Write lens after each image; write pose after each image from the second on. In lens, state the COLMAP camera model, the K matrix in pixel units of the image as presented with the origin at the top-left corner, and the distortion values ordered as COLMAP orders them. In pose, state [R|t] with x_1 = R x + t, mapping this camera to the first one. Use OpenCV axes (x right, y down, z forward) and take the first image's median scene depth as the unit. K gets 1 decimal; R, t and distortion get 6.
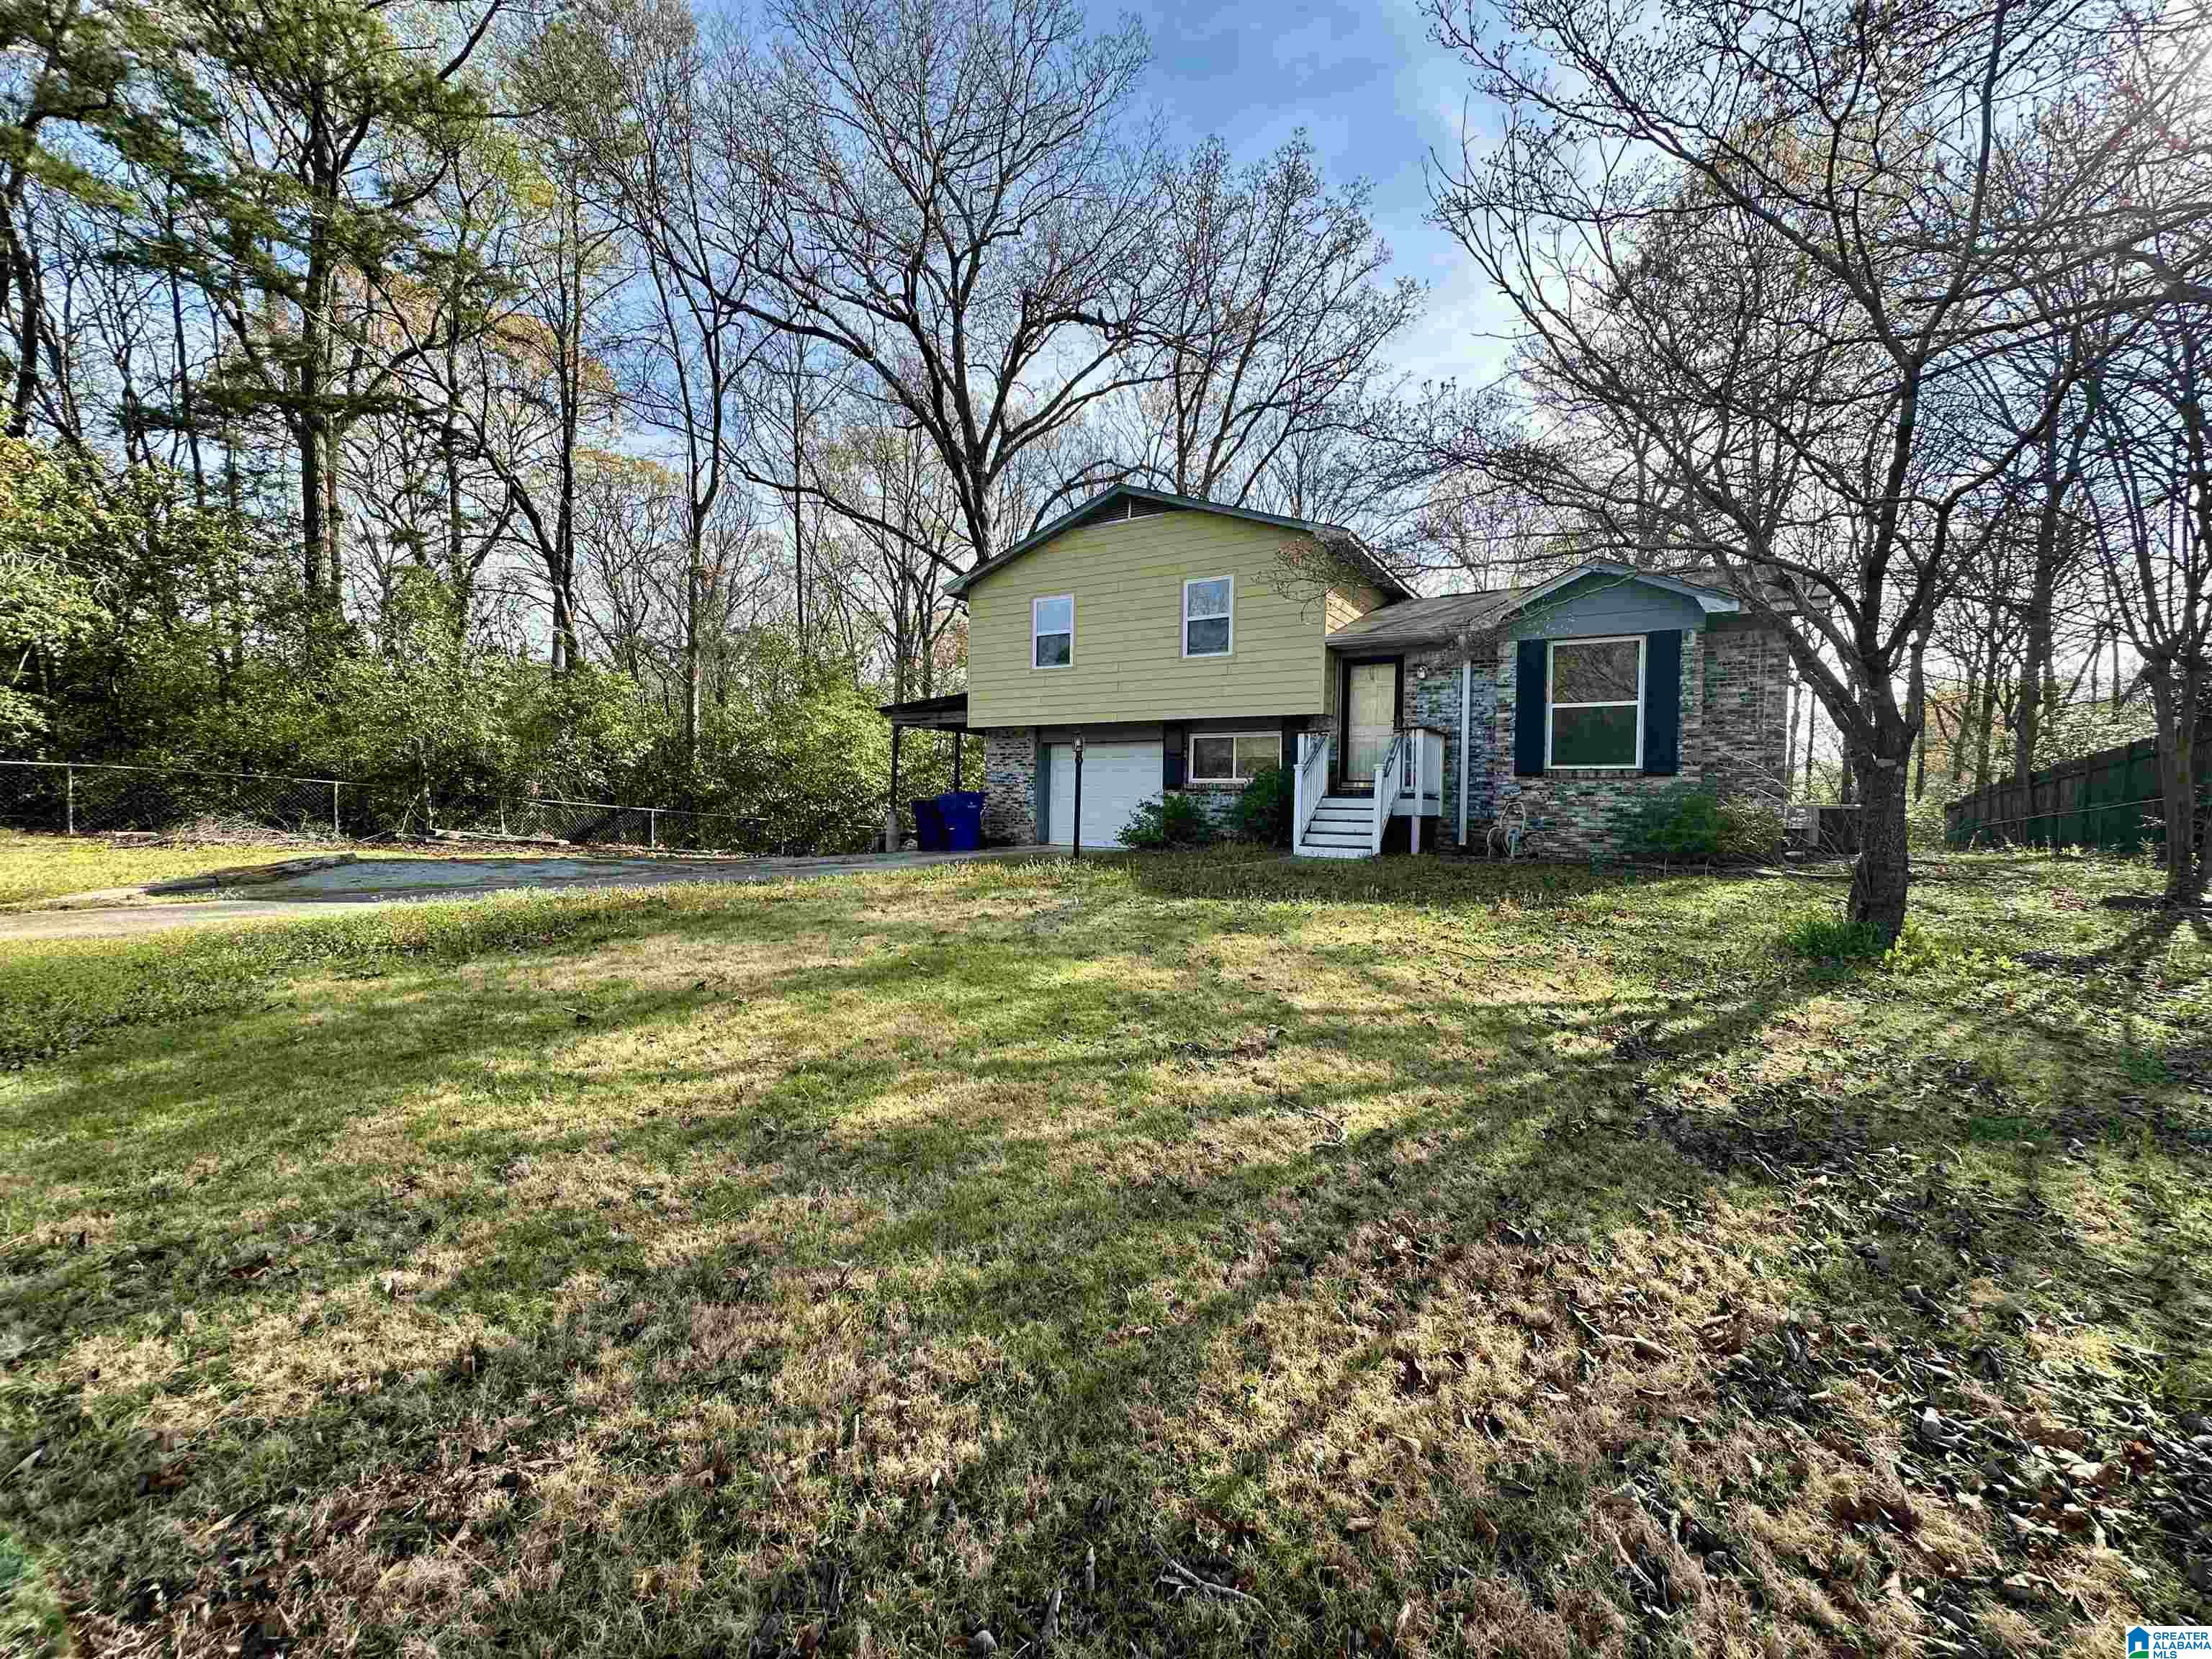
lens RADIAL K [[883.8, 0, 1107.8], [0, 883.8, 832.7], [0, 0, 1]] dist [0.000787, -0.000437]
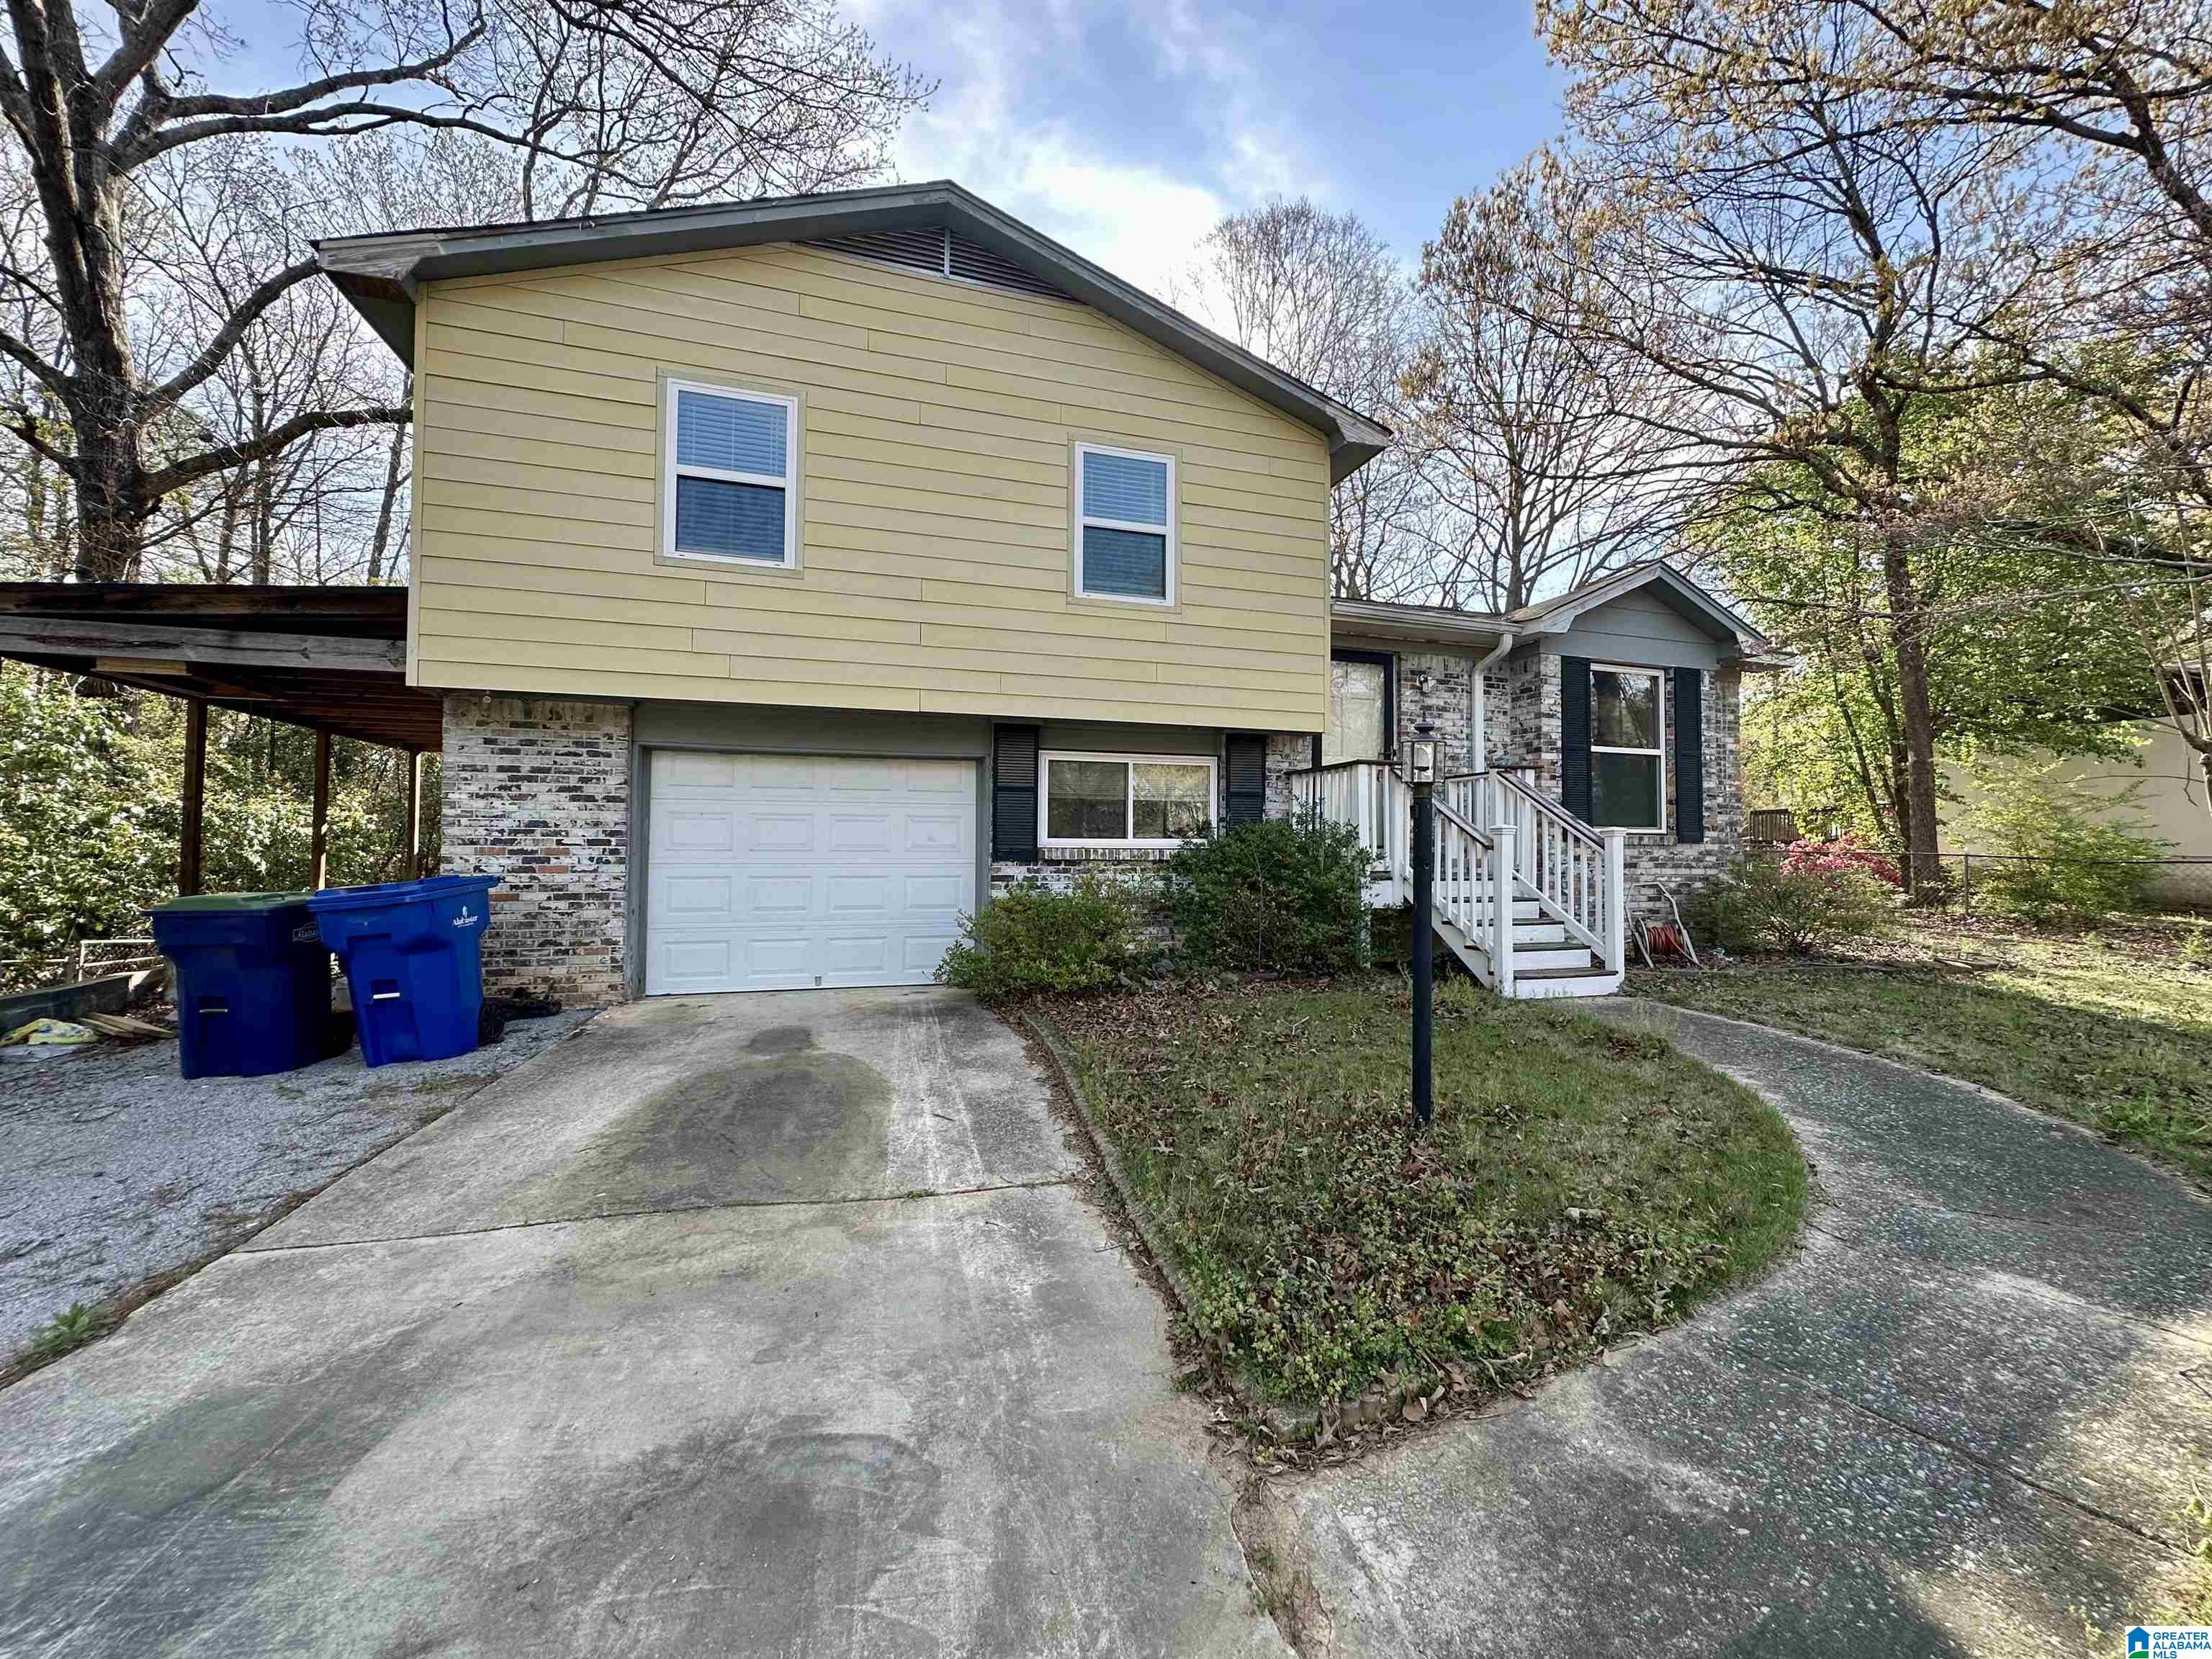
lens RADIAL K [[883.8, 0, 1105.3], [0, 883.8, 822.0], [0, 0, 1]] dist [0.000787, -0.000437]
pose [[0.664295, 0.010054, 0.747403, -0.256786], [0.029205, 0.998797, -0.039393, -0.049426], [-0.746900, 0.047996, 0.663202, 0.634804]]
